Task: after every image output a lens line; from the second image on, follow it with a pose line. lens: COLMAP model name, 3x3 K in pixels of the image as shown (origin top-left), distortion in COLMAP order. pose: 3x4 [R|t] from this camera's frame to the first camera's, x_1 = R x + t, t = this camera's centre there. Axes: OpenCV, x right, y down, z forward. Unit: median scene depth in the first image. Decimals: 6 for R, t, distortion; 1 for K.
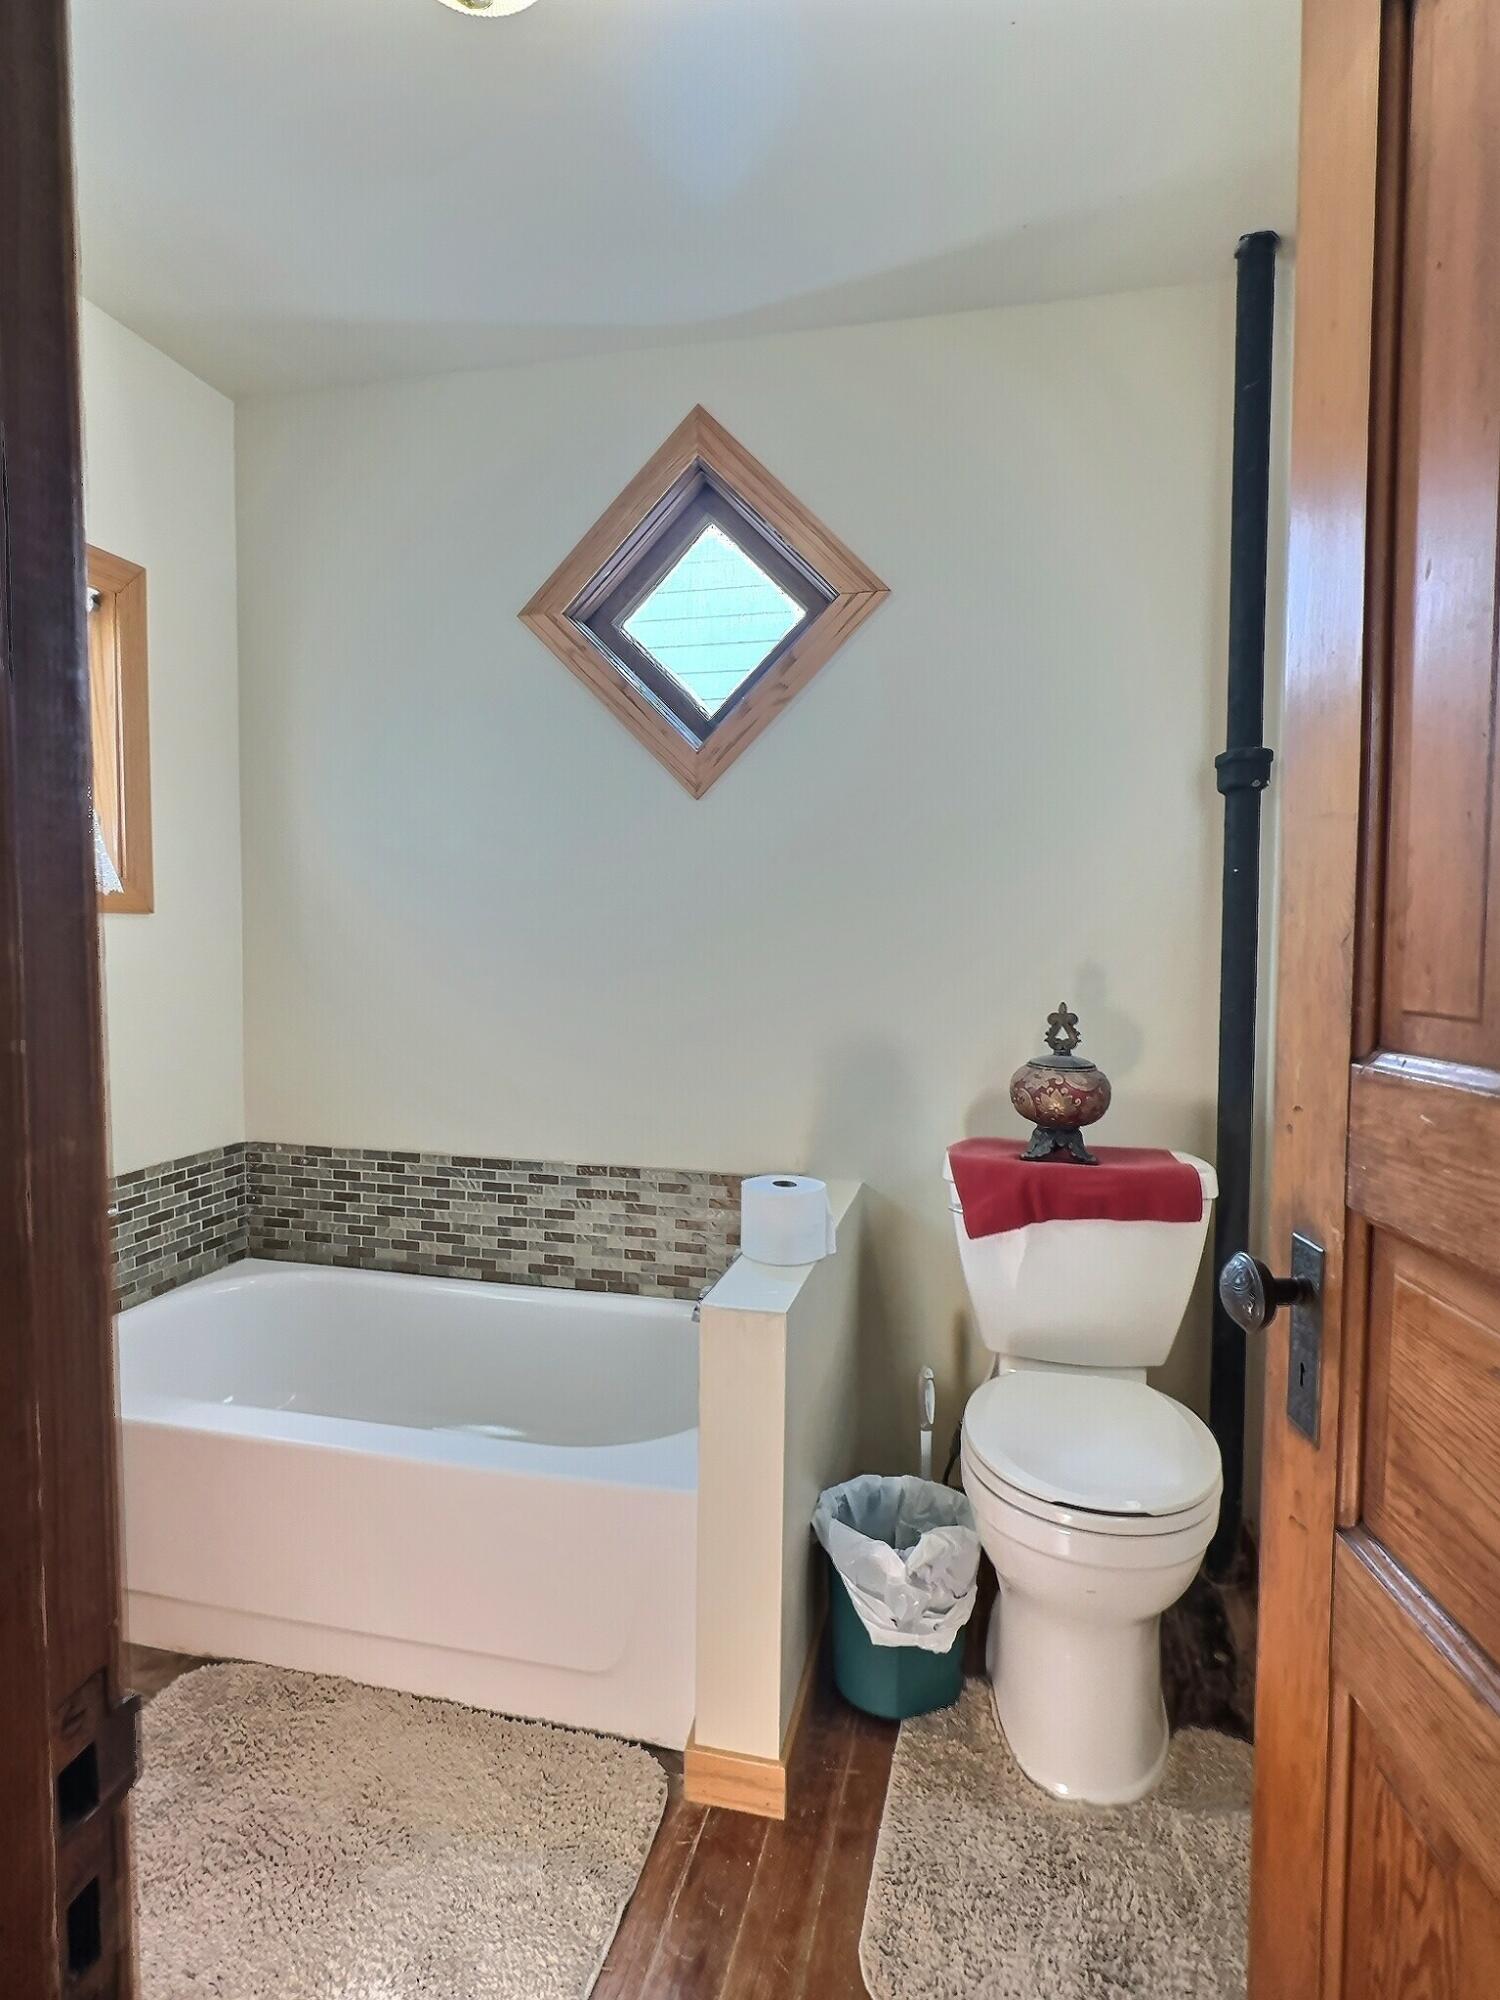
lens RADIAL K [[1049.0, 0, 751.4], [0, 1049.0, 993.5], [0, 0, 1]] dist [-0.004381, 0.000530]
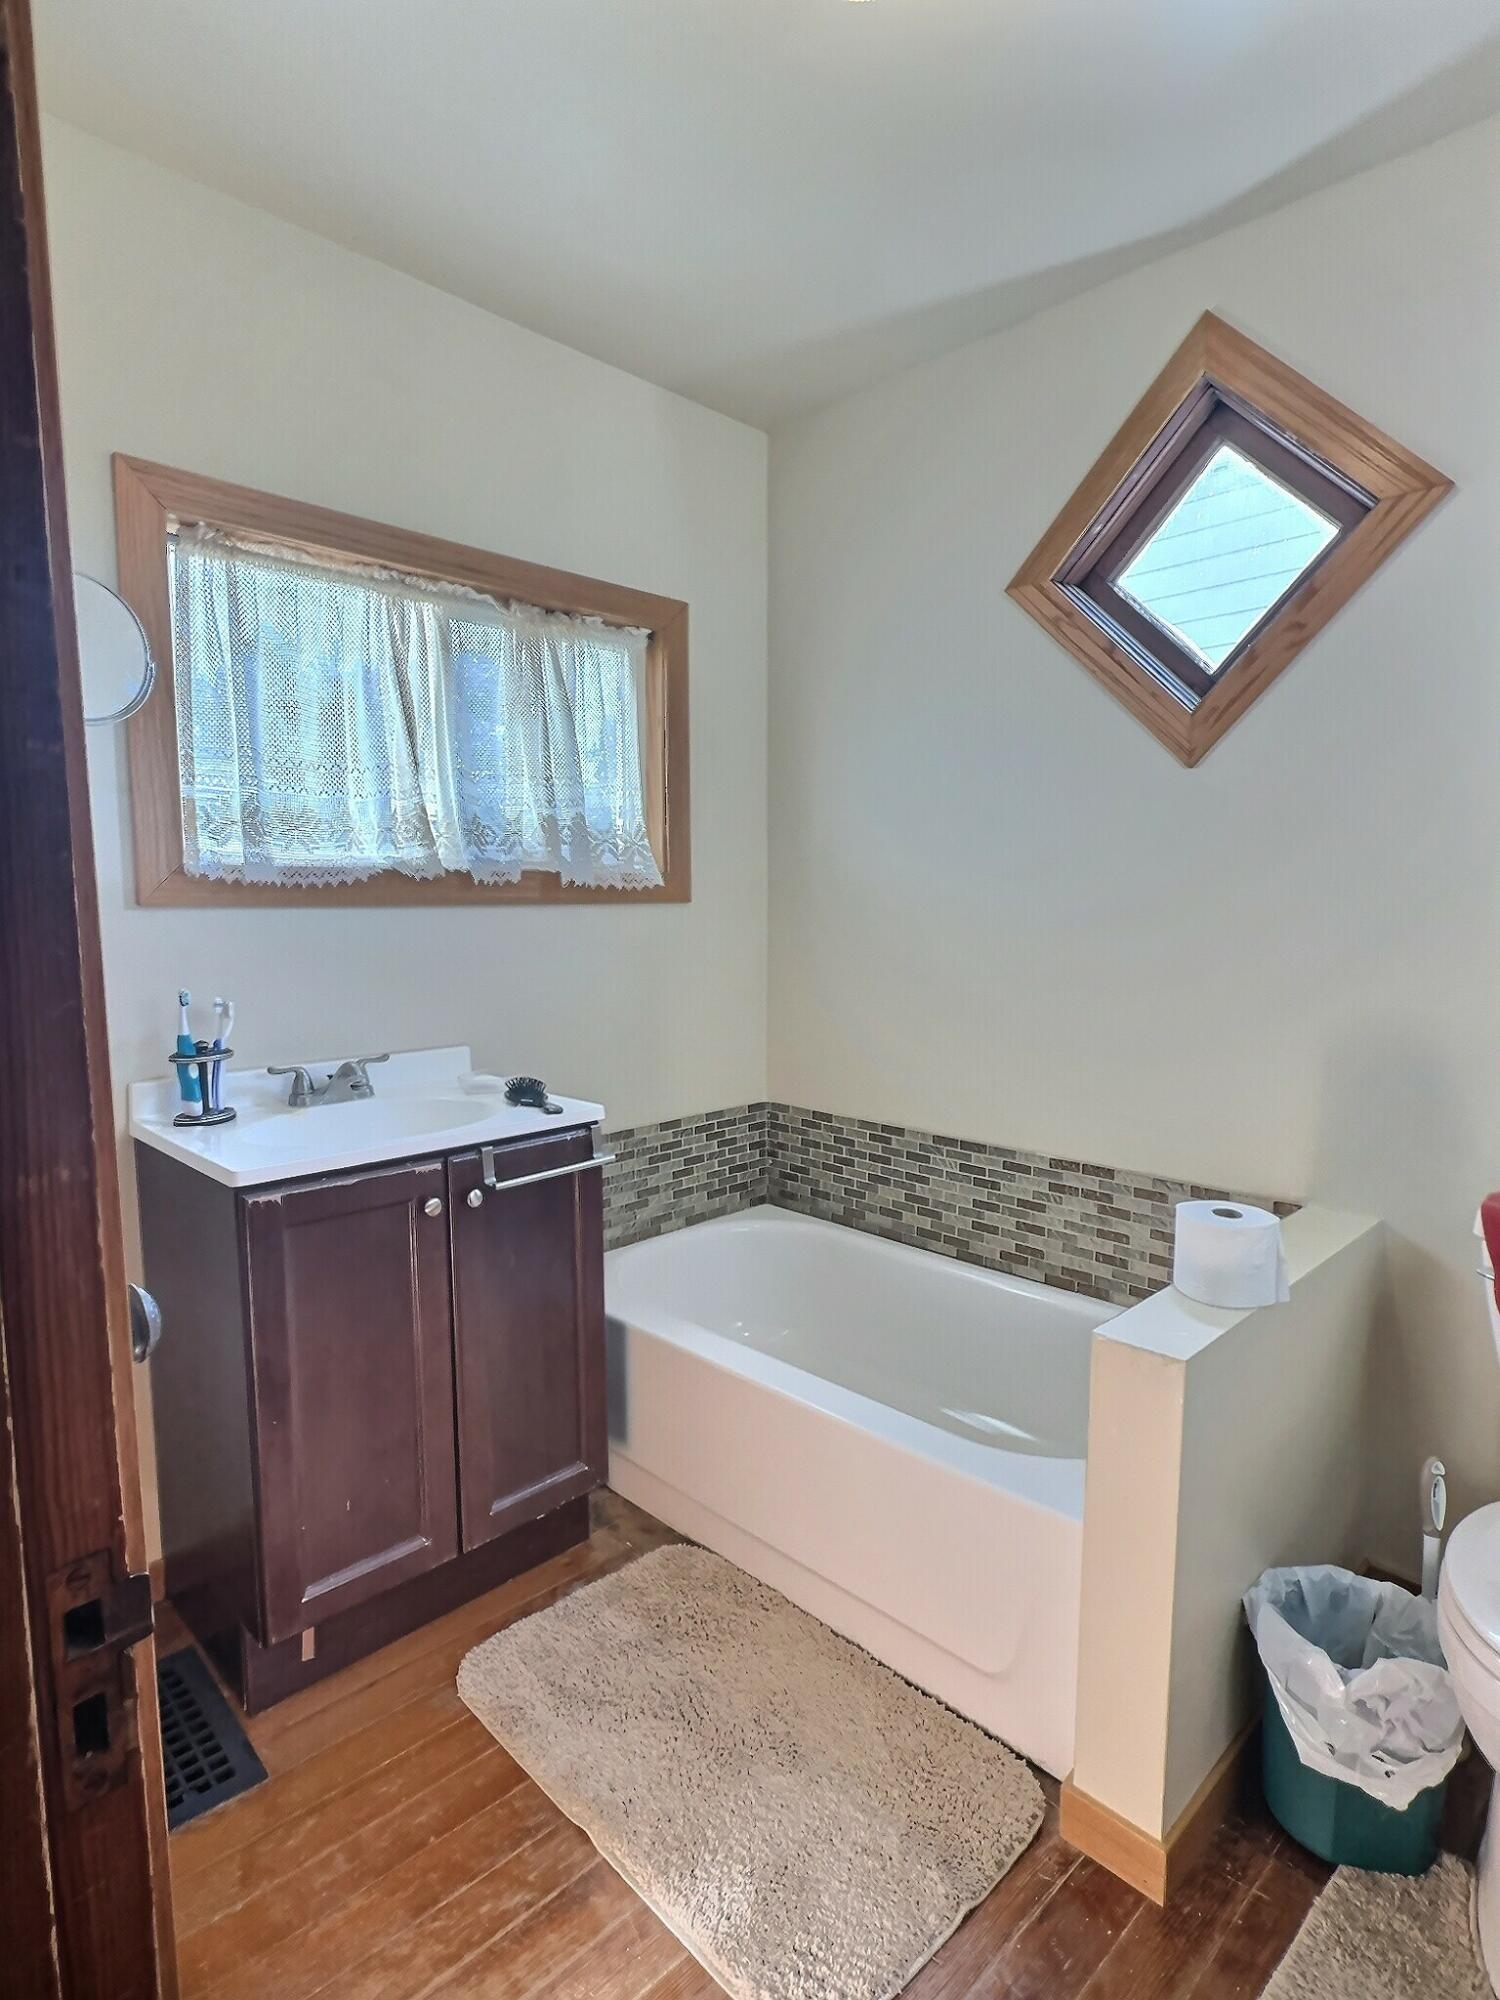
lens RADIAL K [[1049.0, 0, 753.3], [0, 1049.0, 1005.1], [0, 0, 1]] dist [-0.004381, 0.000530]
pose [[0.847993, 0.040803, -0.528435, 0.115176], [-0.017044, 0.998616, 0.049758, -0.022003], [0.529734, -0.033188, 0.847514, 0.042263]]
